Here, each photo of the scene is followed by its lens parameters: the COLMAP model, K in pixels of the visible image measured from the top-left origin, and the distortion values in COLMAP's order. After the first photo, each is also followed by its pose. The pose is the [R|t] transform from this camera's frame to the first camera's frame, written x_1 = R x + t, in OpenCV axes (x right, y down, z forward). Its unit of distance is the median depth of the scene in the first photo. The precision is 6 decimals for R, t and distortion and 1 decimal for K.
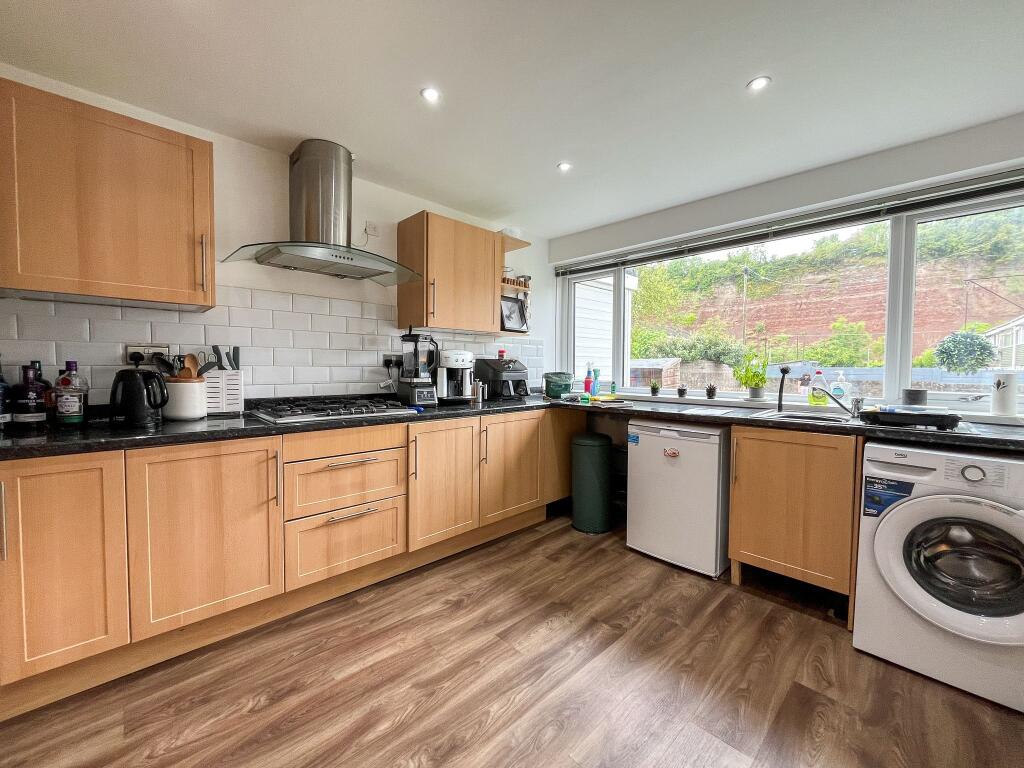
lens RADIAL K [[411.8, 0, 511.7], [0, 411.8, 383.2], [0, 0, 1]] dist [-0.000031, -0.000474]
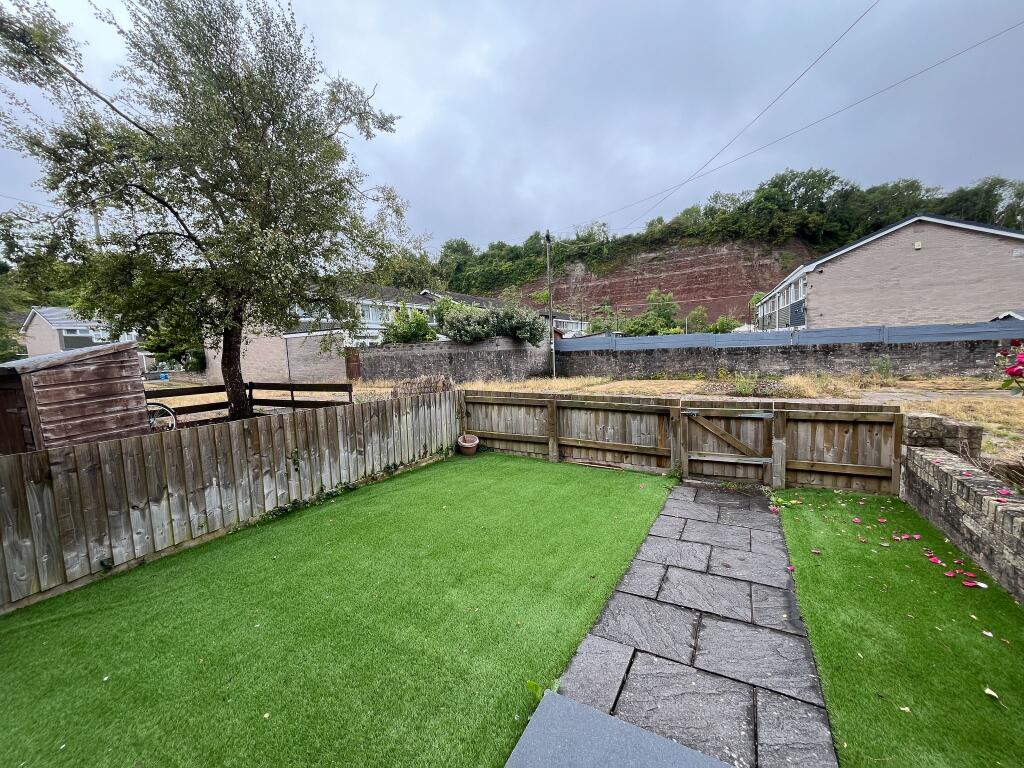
lens RADIAL K [[411.8, 0, 509.2], [0, 411.8, 380.9], [0, 0, 1]] dist [-0.000031, -0.000474]
pose [[0.958079, -0.077042, 0.275951, 0.292727], [0.065722, 0.996582, 0.050051, -0.002889], [-0.278864, -0.029817, 0.959868, 0.170624]]
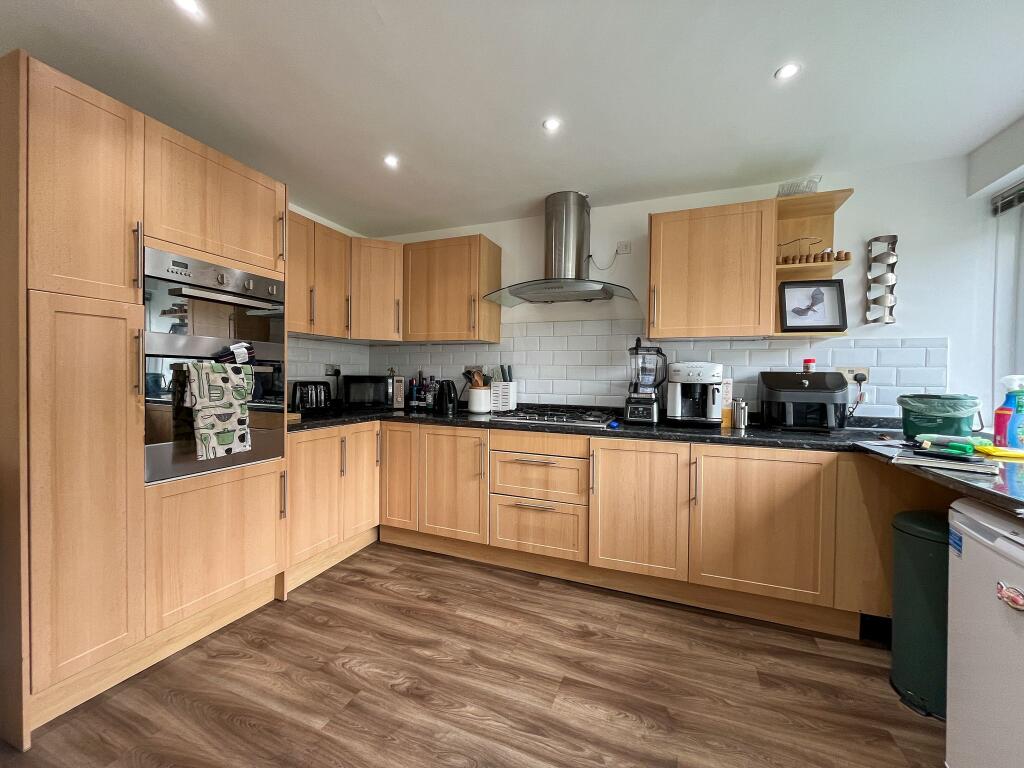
lens RADIAL K [[411.8, 0, 509.1], [0, 411.8, 381.7], [0, 0, 1]] dist [-0.000031, -0.000474]
pose [[0.410510, 0.012795, -0.911766, 0.599387], [-0.045799, 0.998929, -0.006602, -0.022446], [0.910705, 0.044468, 0.410656, 0.399098]]
